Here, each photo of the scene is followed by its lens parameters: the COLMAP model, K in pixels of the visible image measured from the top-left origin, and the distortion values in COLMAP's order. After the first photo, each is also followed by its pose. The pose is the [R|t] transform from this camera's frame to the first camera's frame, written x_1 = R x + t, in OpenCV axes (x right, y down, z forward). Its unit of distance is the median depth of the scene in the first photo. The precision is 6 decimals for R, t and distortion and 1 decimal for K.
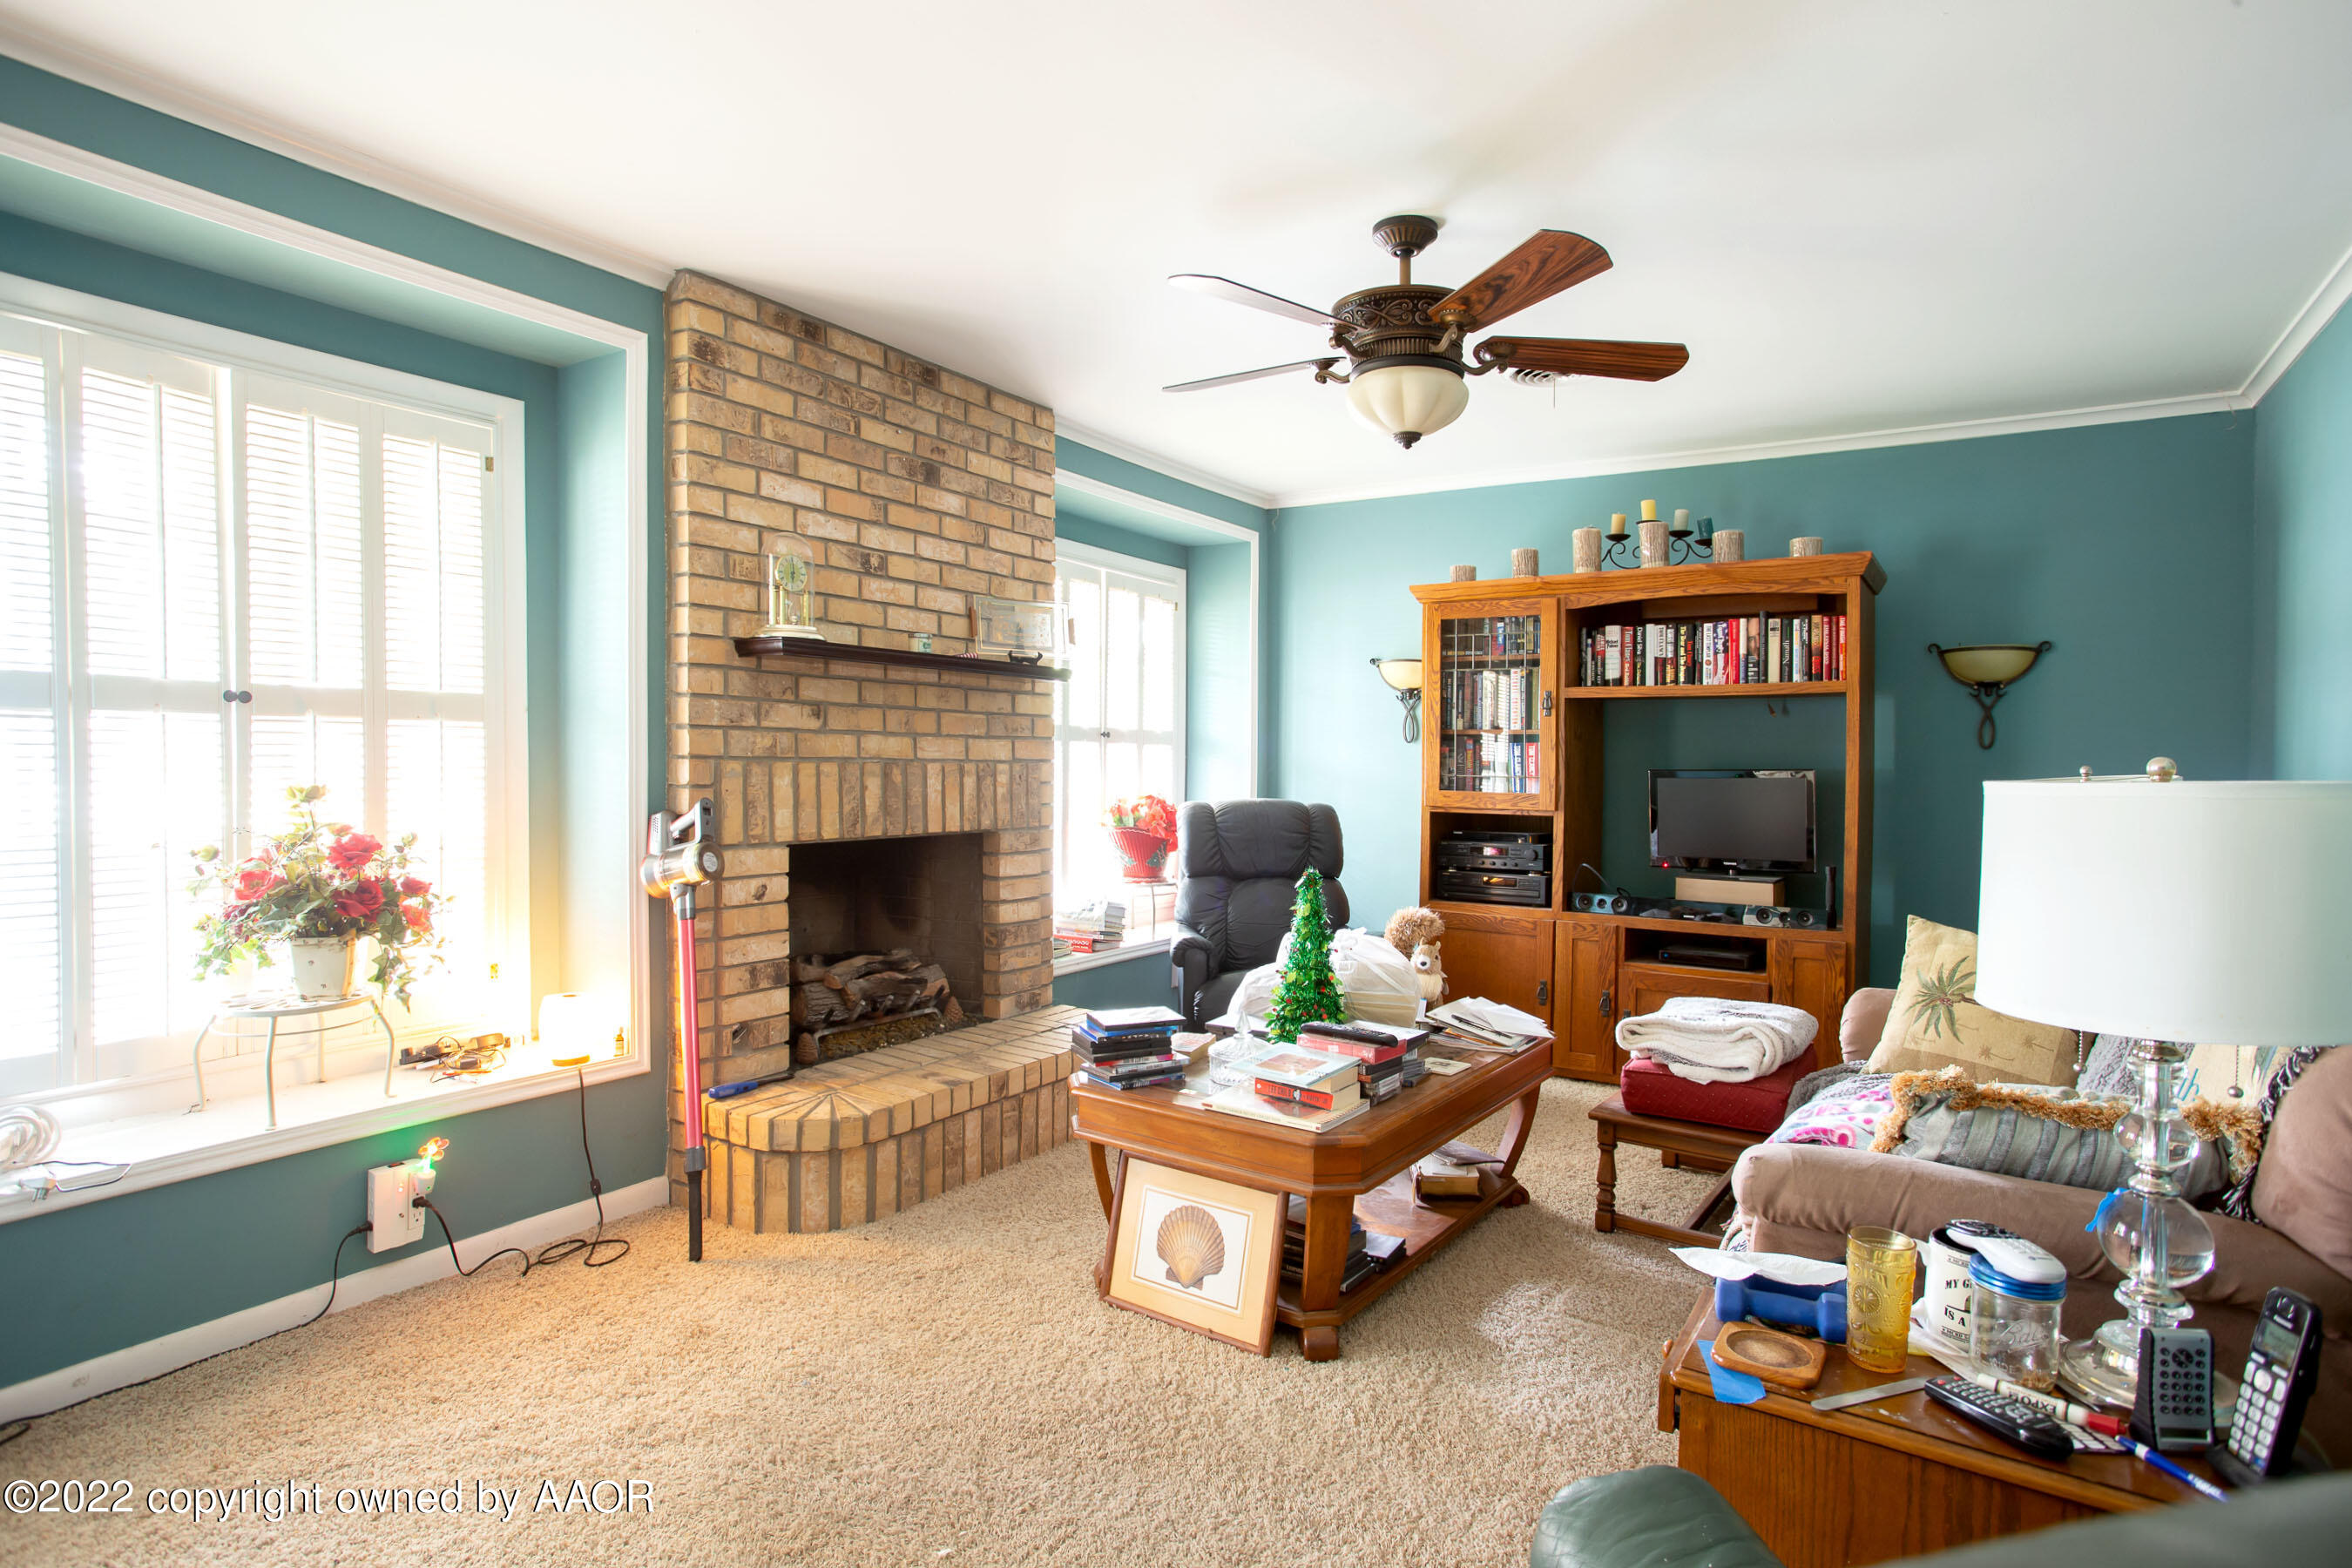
lens RADIAL K [[1191.2, 0, 1172.7], [0, 1191.2, 696.4], [0, 0, 1]] dist [-0.066691, -0.000269]
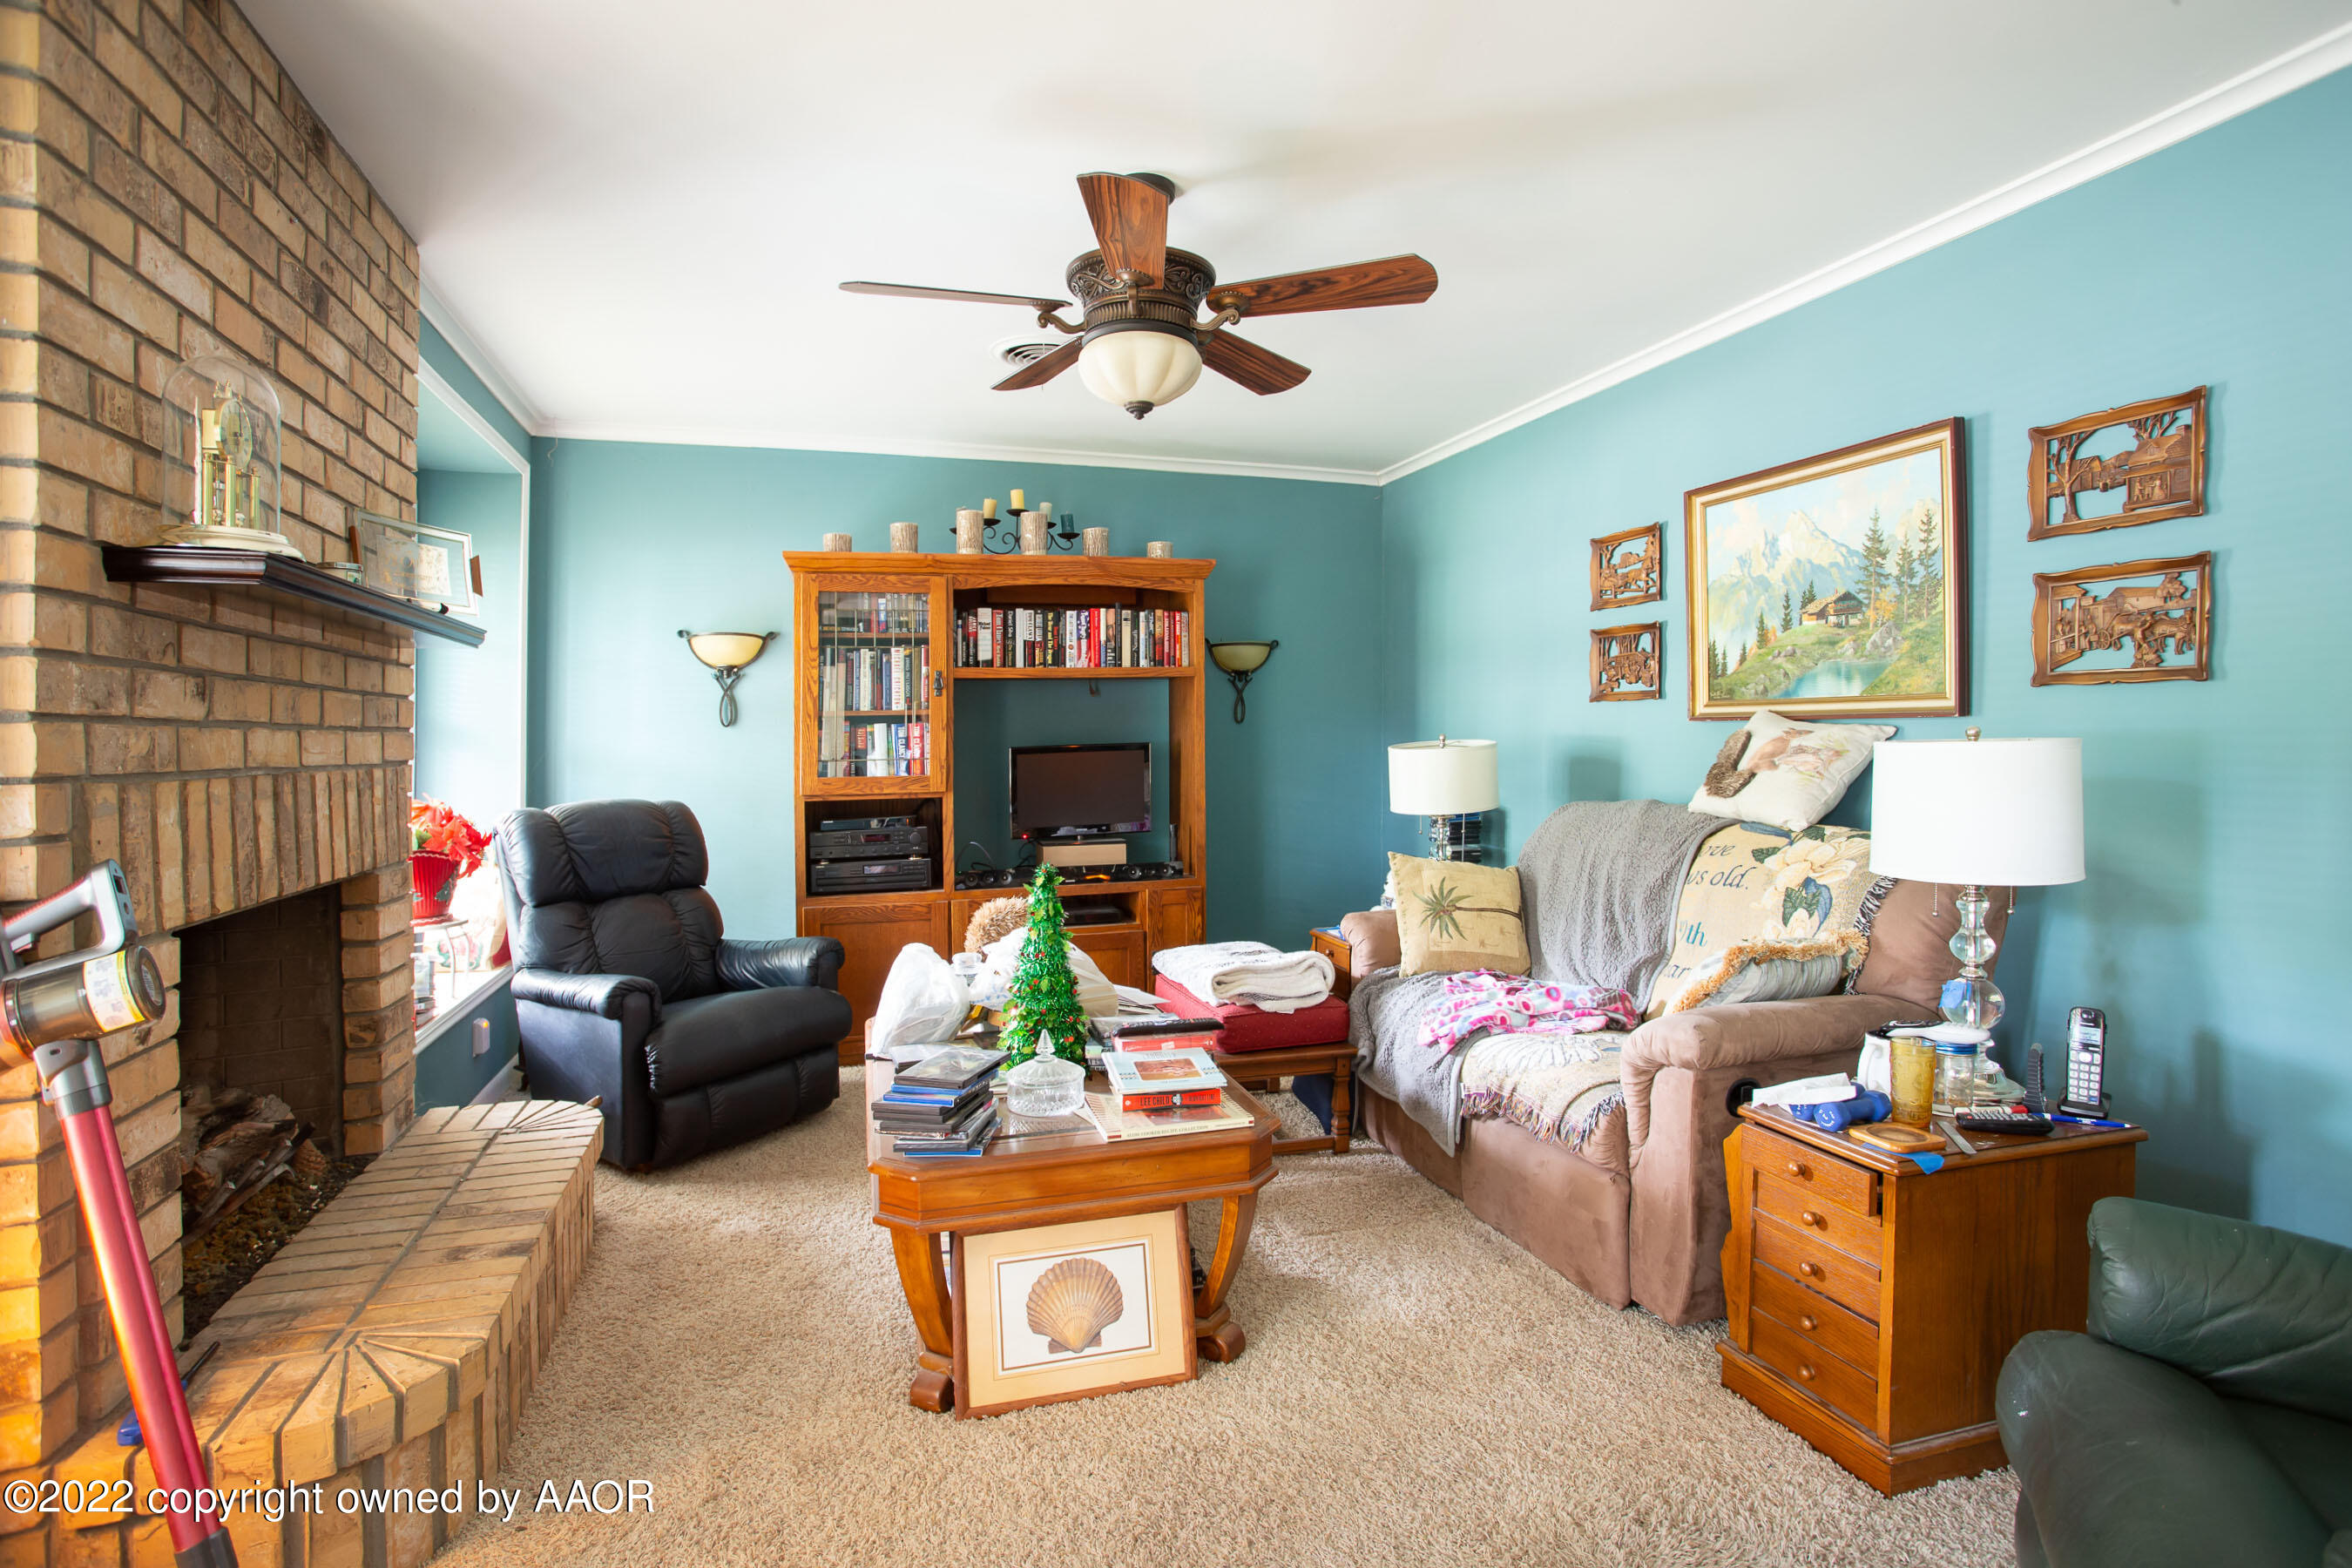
lens RADIAL K [[1191.9, 0, 1179.2], [0, 1191.9, 729.8], [0, 0, 1]] dist [-0.097681, 0.067742]
pose [[0.620738, -0.021619, 0.783720, -0.428467], [-0.012720, 0.999210, 0.037638, 0.005943], [-0.783915, -0.033333, 0.619973, 0.293601]]
